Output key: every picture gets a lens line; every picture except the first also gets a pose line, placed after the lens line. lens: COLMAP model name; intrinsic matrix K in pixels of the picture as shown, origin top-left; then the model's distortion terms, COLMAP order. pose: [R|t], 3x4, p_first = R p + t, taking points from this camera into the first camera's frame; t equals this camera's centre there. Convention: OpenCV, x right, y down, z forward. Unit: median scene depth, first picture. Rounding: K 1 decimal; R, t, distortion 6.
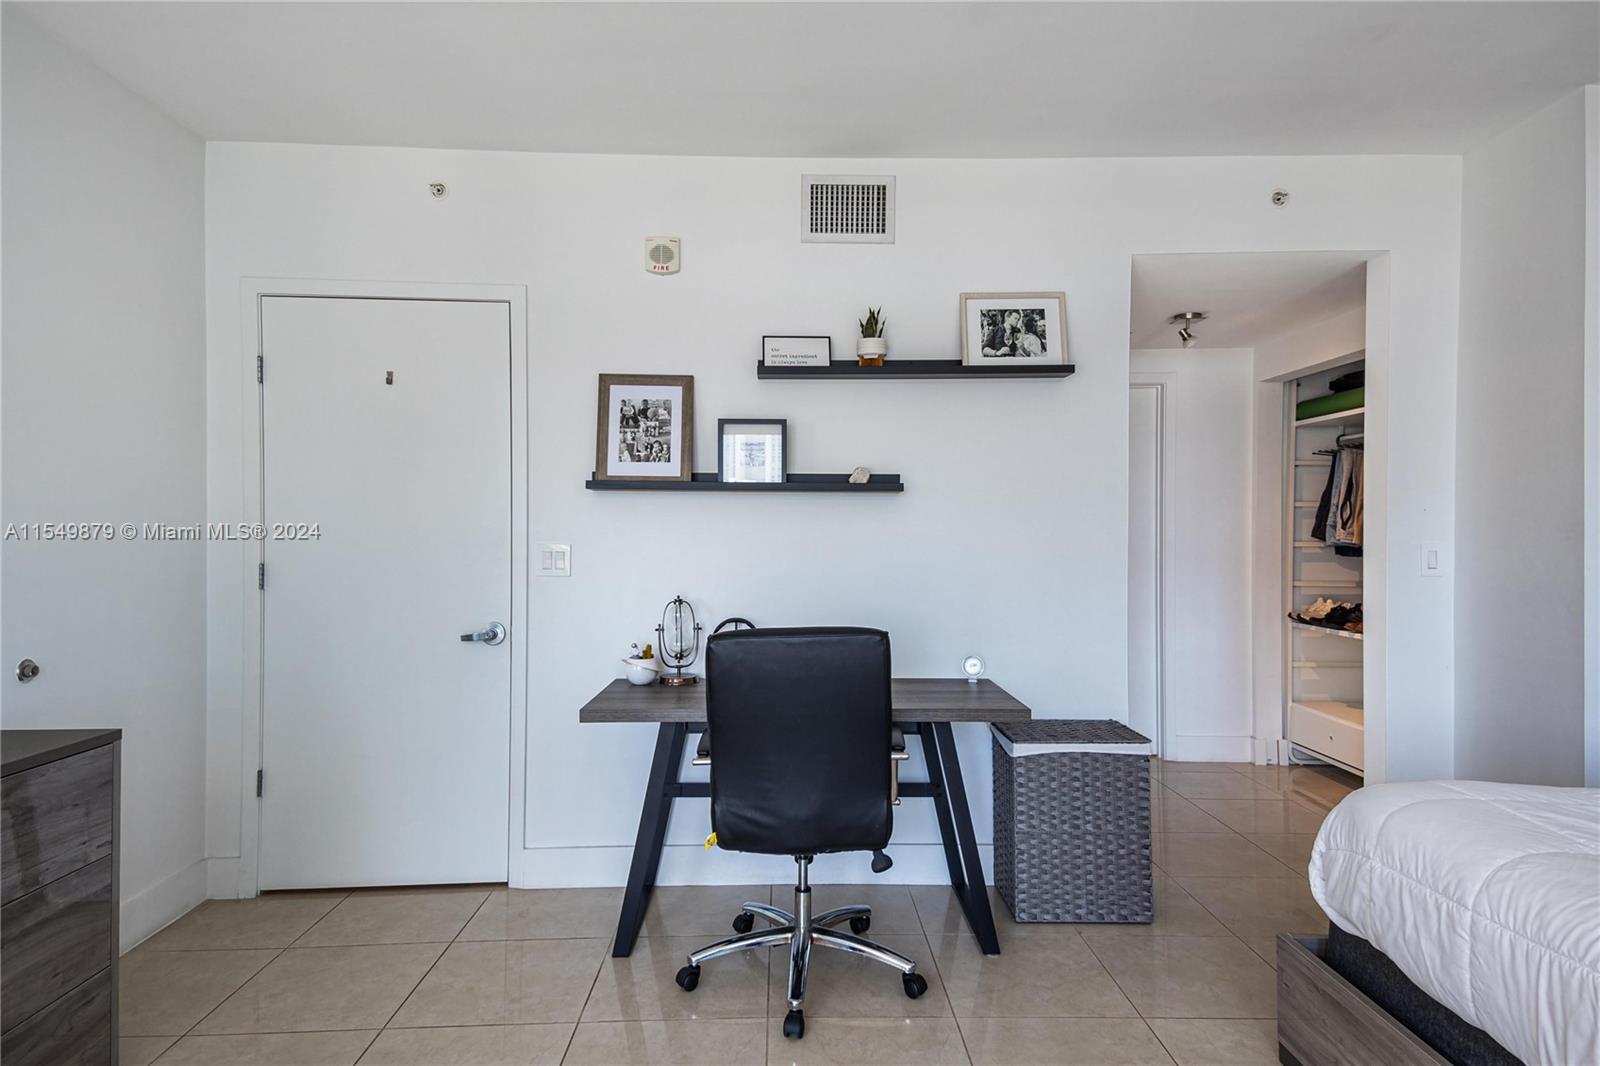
lens RADIAL K [[903.2, 0, 799.0], [0, 903.2, 539.6], [0, 0, 1]] dist [0.044341, -0.006318]
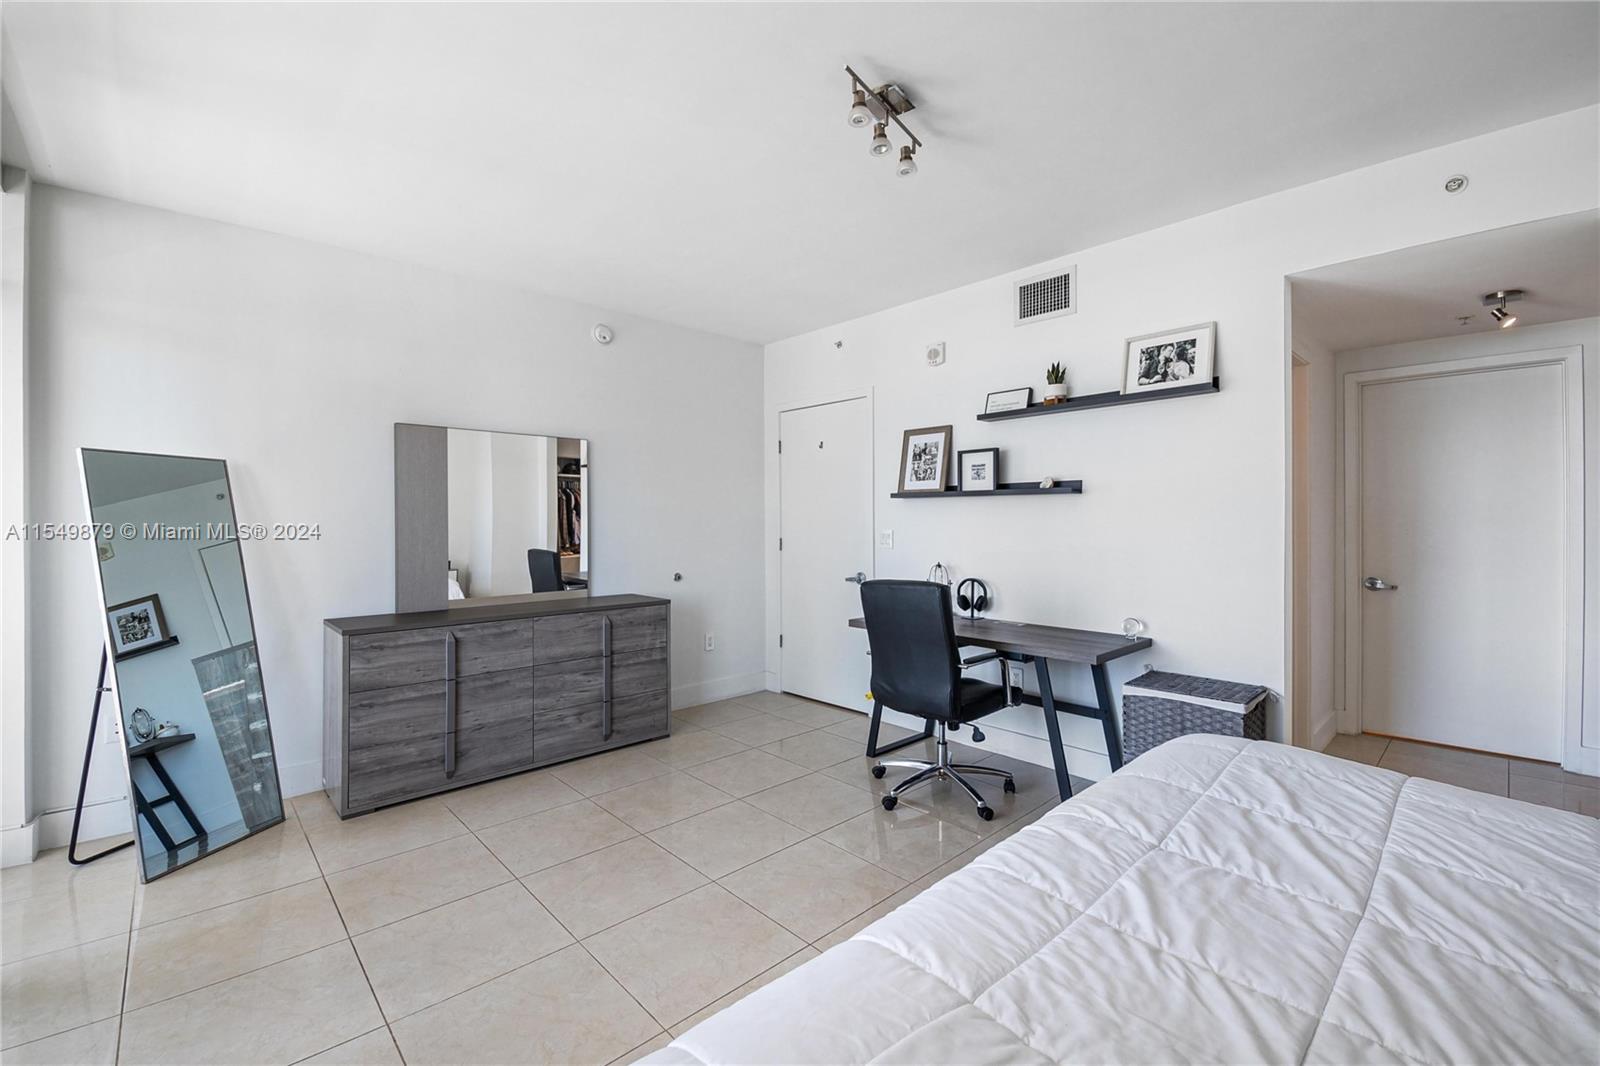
lens RADIAL K [[659.7, 0, 809.6], [0, 659.7, 527.6], [0, 0, 1]] dist [-0.001844, -0.000350]
pose [[0.674377, 0.004276, -0.738375, 0.577453], [0.001874, 0.999970, 0.007502, -0.008266], [0.738385, -0.006443, 0.674349, 0.022448]]
